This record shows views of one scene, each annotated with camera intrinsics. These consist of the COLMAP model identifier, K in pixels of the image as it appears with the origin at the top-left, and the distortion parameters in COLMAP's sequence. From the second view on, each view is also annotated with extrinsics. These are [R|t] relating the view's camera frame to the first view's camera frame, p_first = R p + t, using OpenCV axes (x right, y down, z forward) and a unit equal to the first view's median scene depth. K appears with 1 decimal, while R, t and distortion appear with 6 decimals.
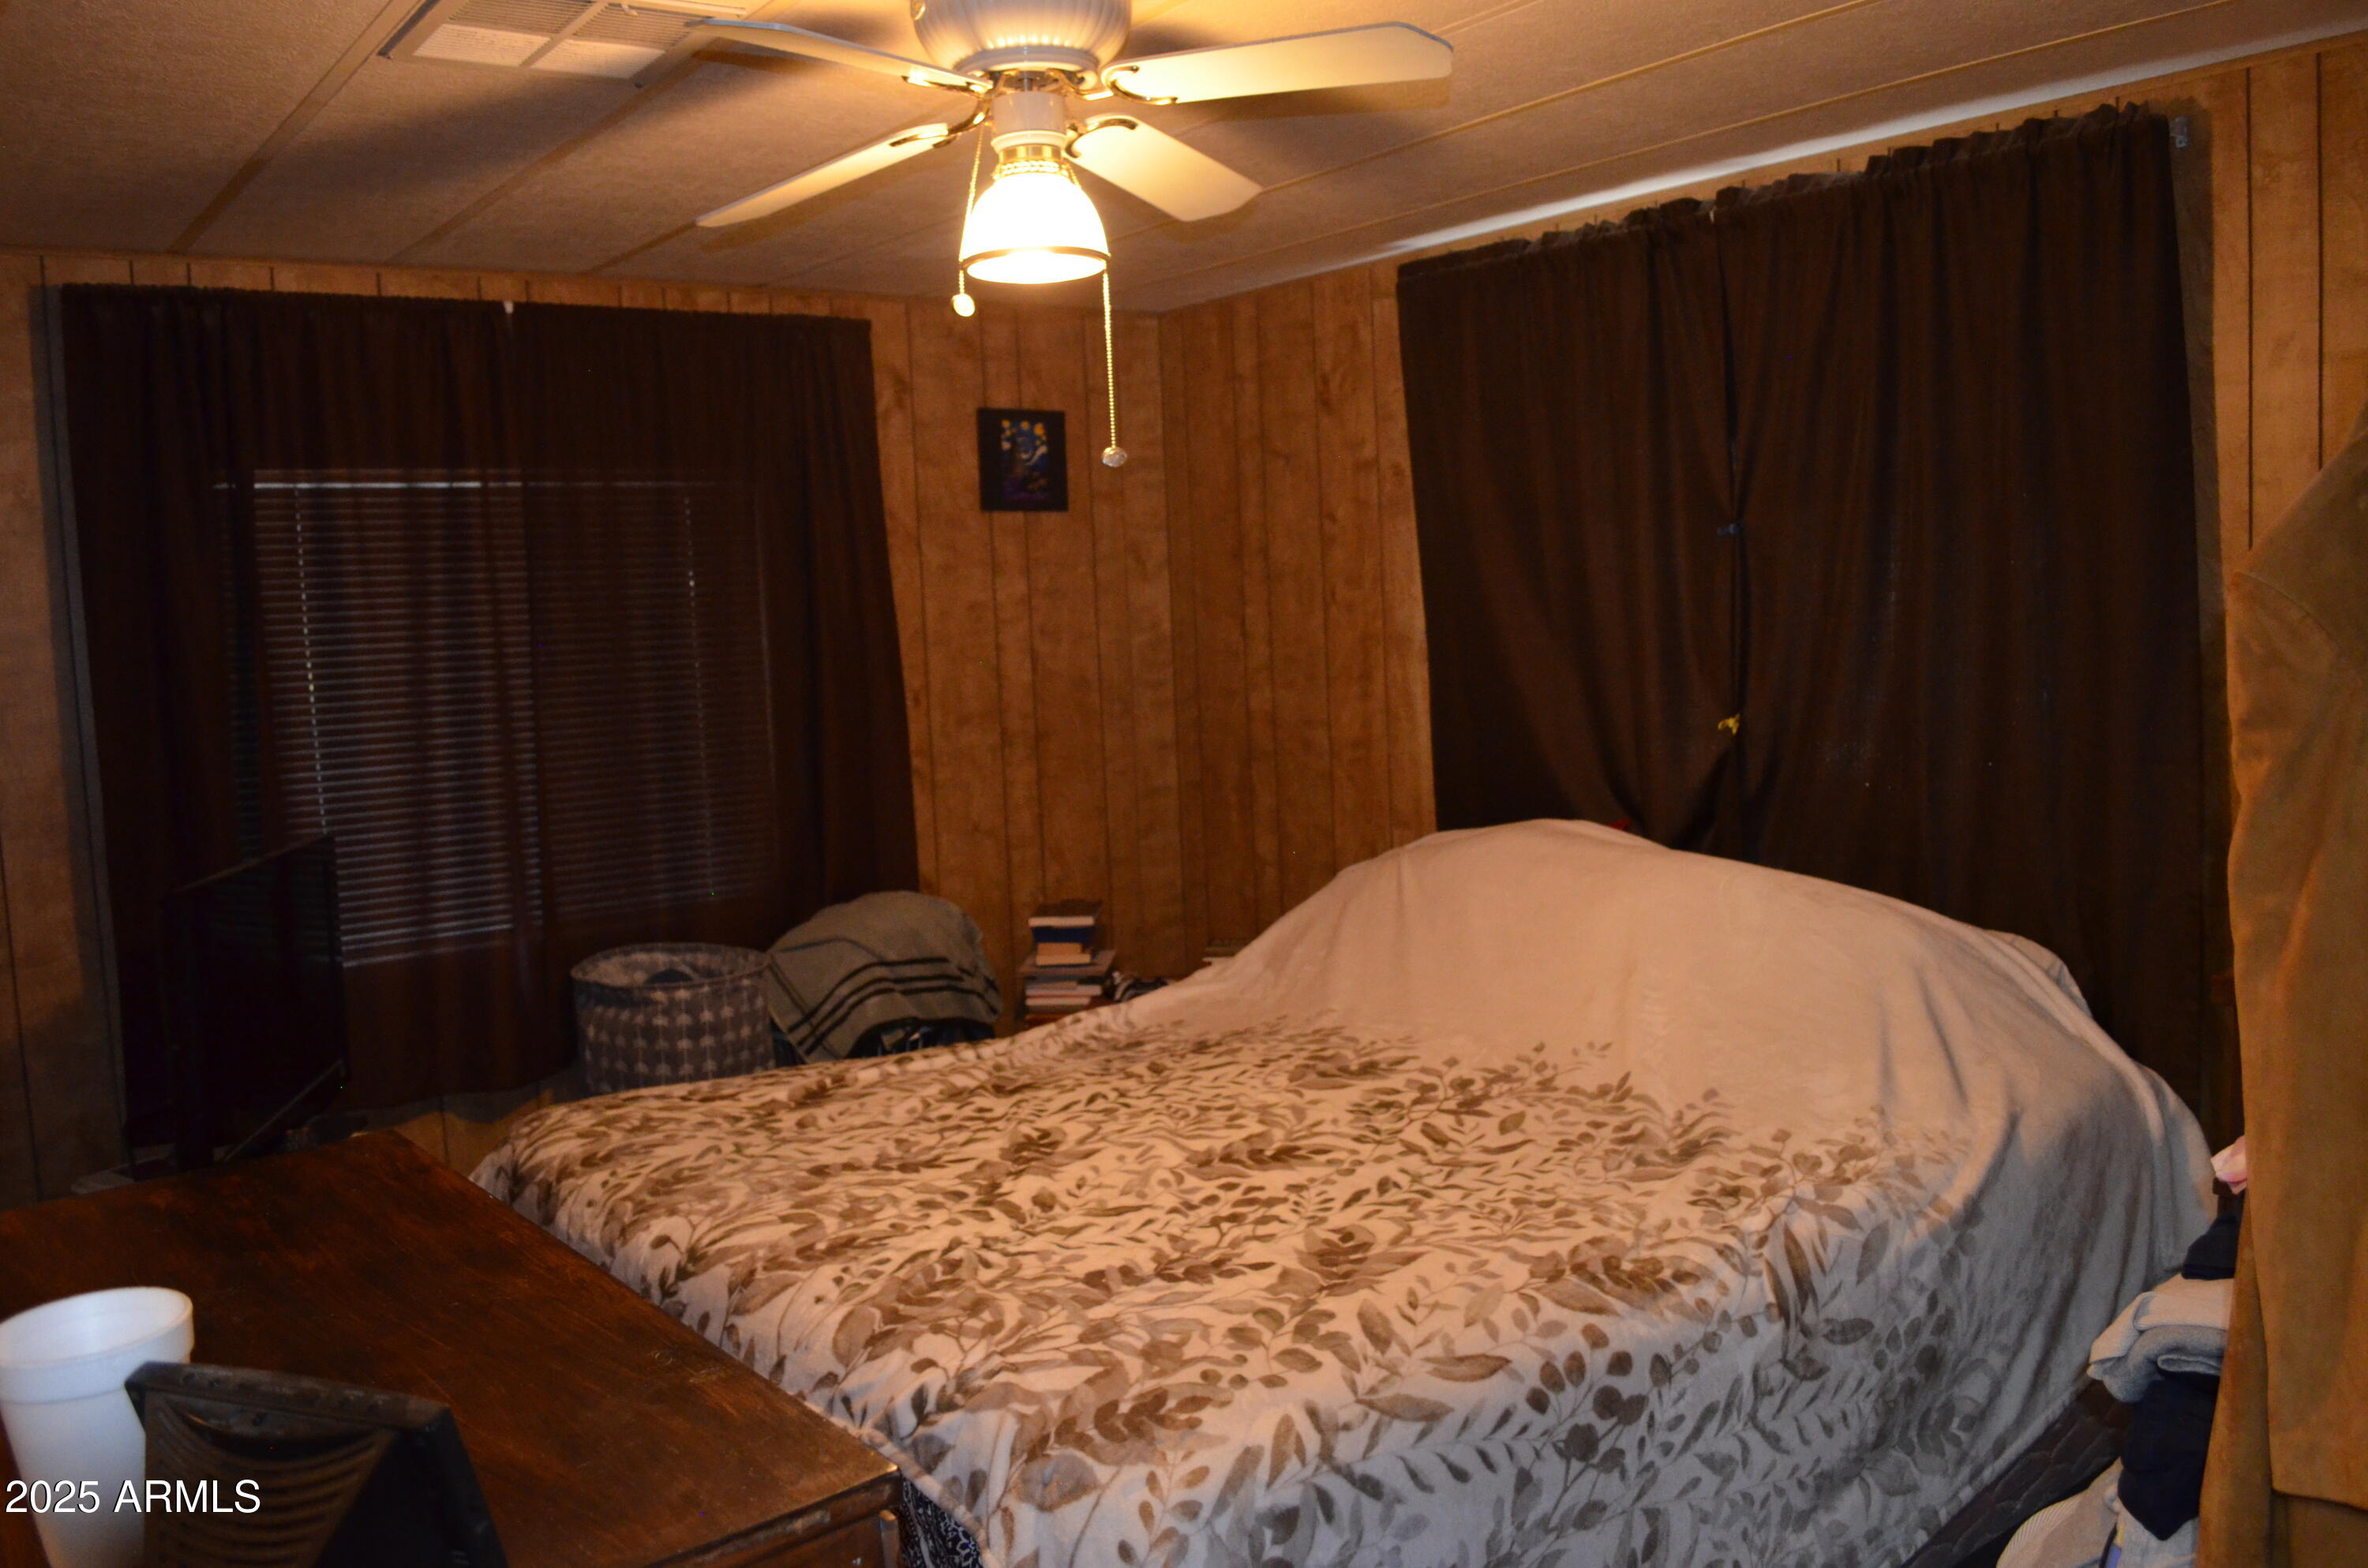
lens RADIAL K [[1845.6, 0, 1177.4], [0, 1845.6, 781.1], [0, 0, 1]] dist [-0.082796, 0.011152]
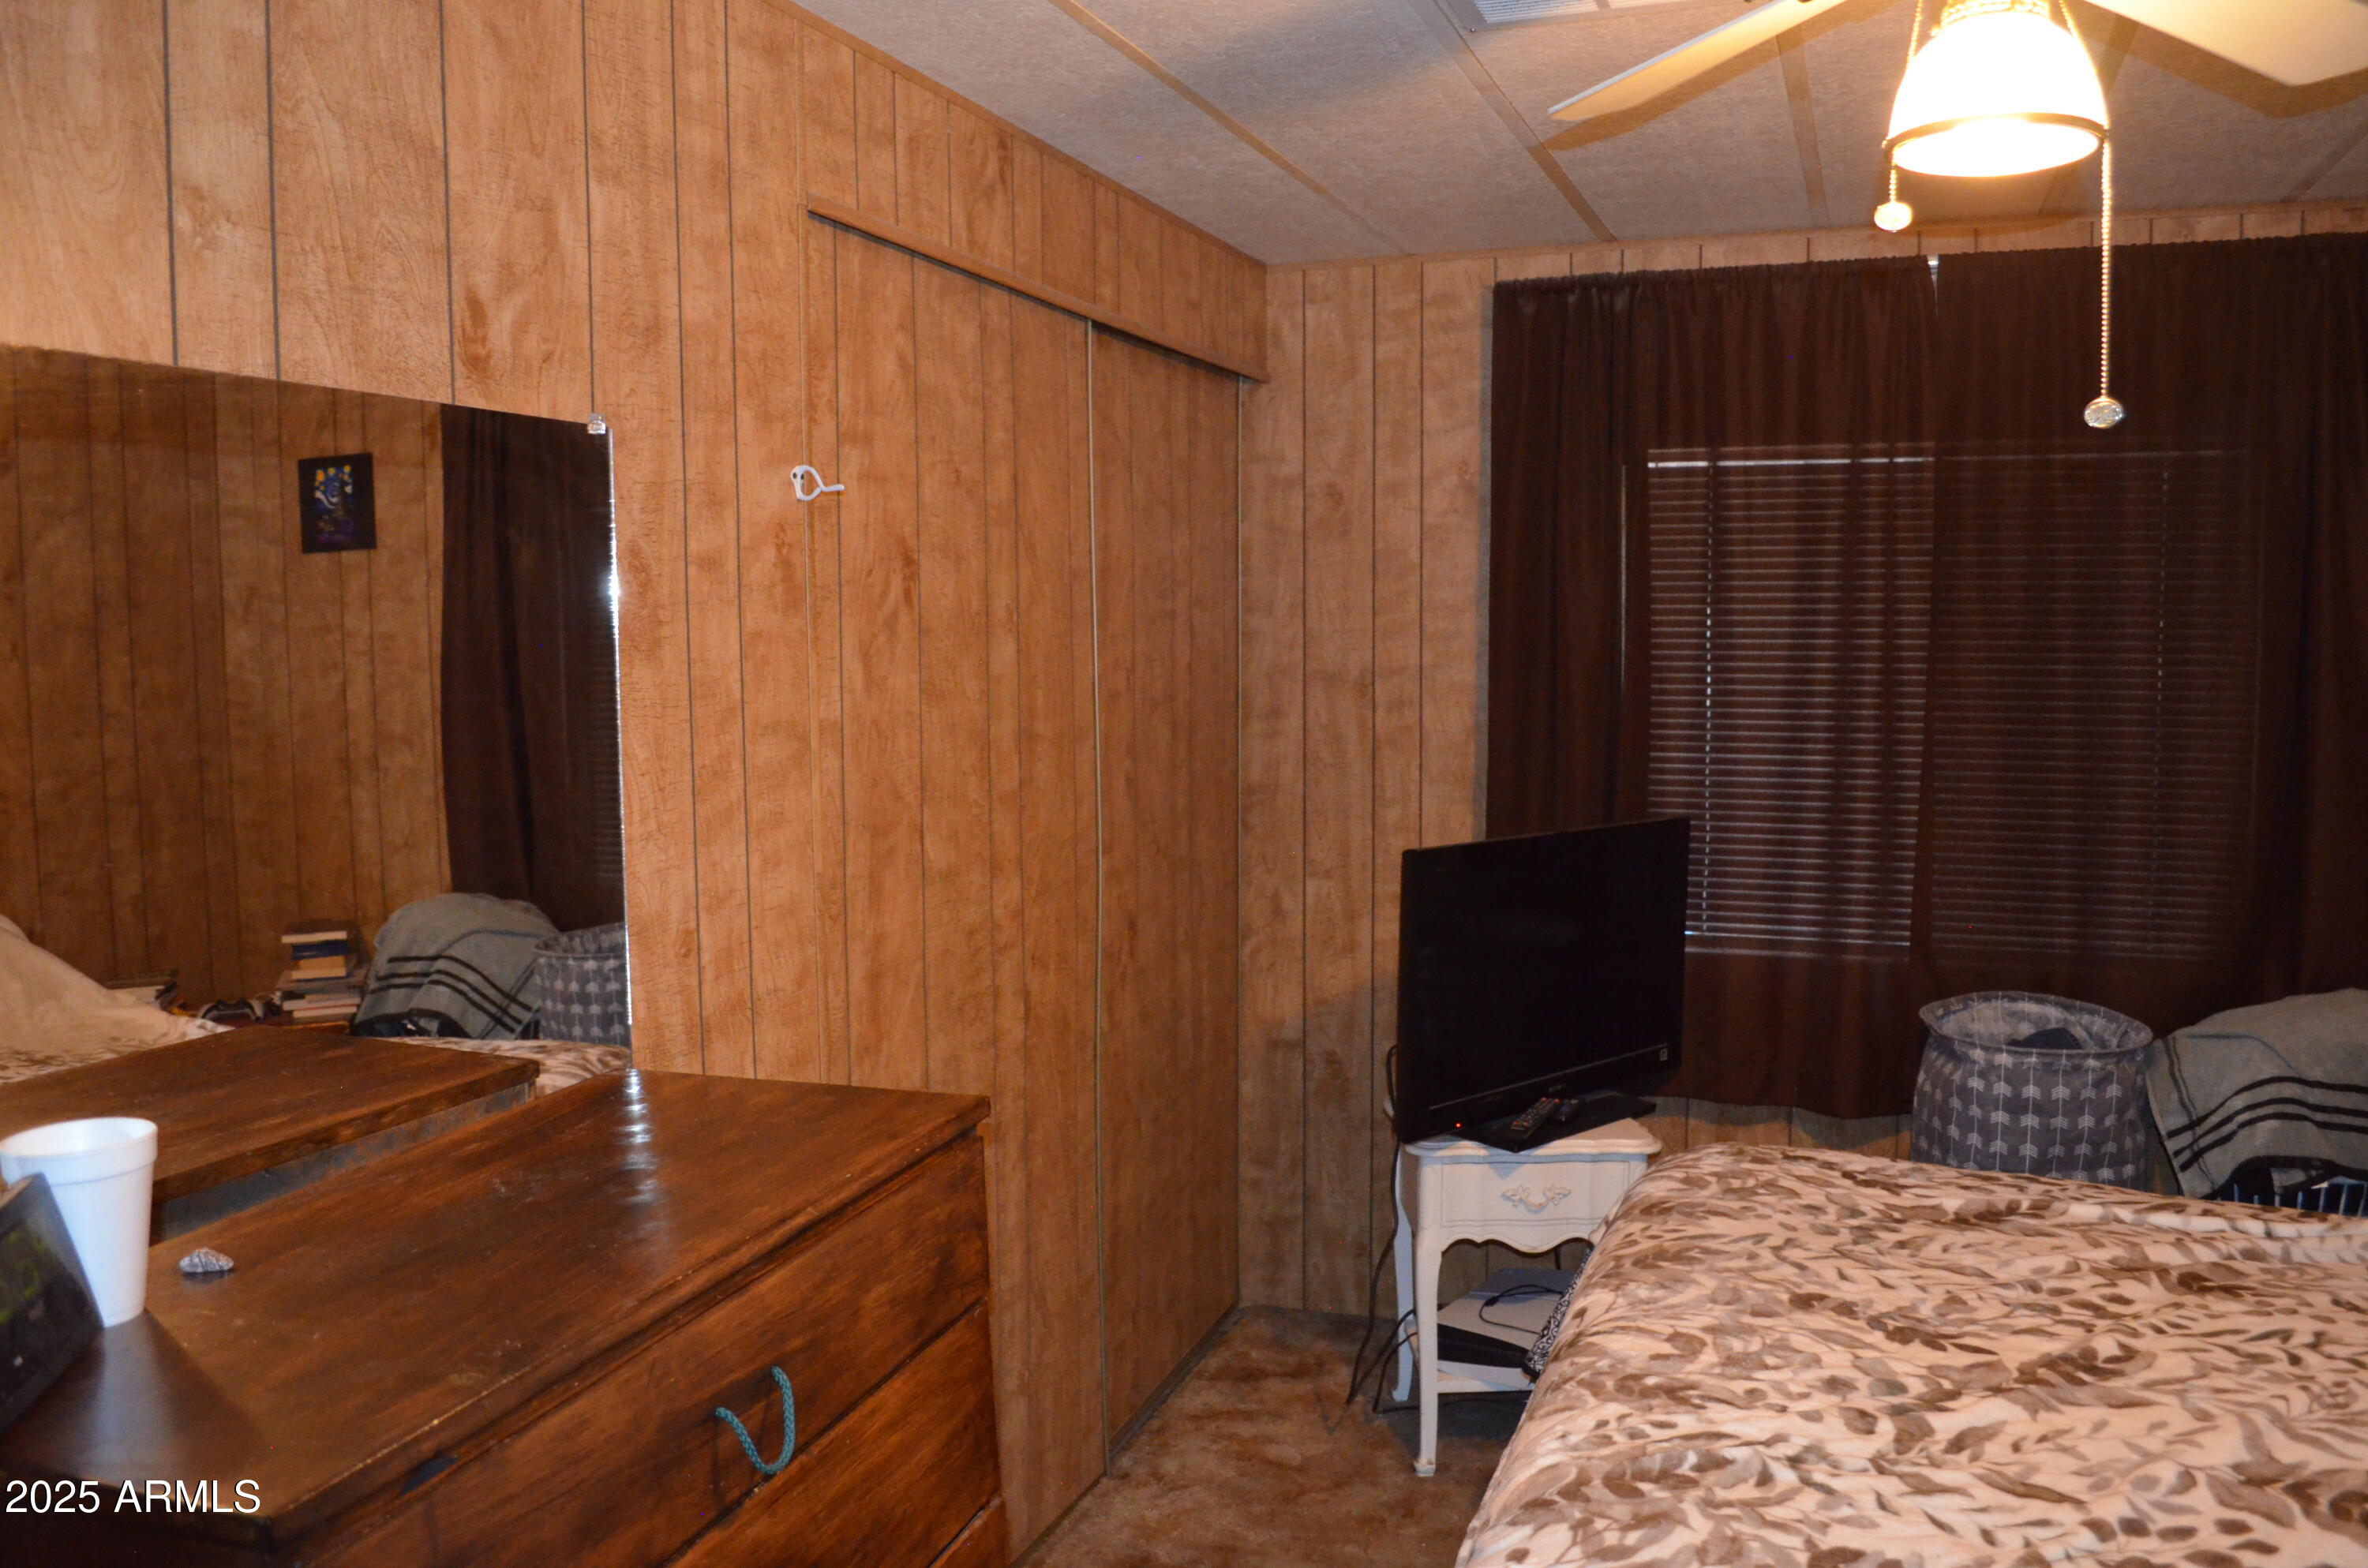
lens RADIAL K [[1845.6, 0, 1178.5], [0, 1845.6, 783.9], [0, 0, 1]] dist [-0.082796, 0.011152]
pose [[0.528988, 0.115550, -0.840726, 0.280323], [-0.099589, 0.992294, 0.073720, -0.043557], [0.842766, 0.044730, 0.536419, 0.284557]]
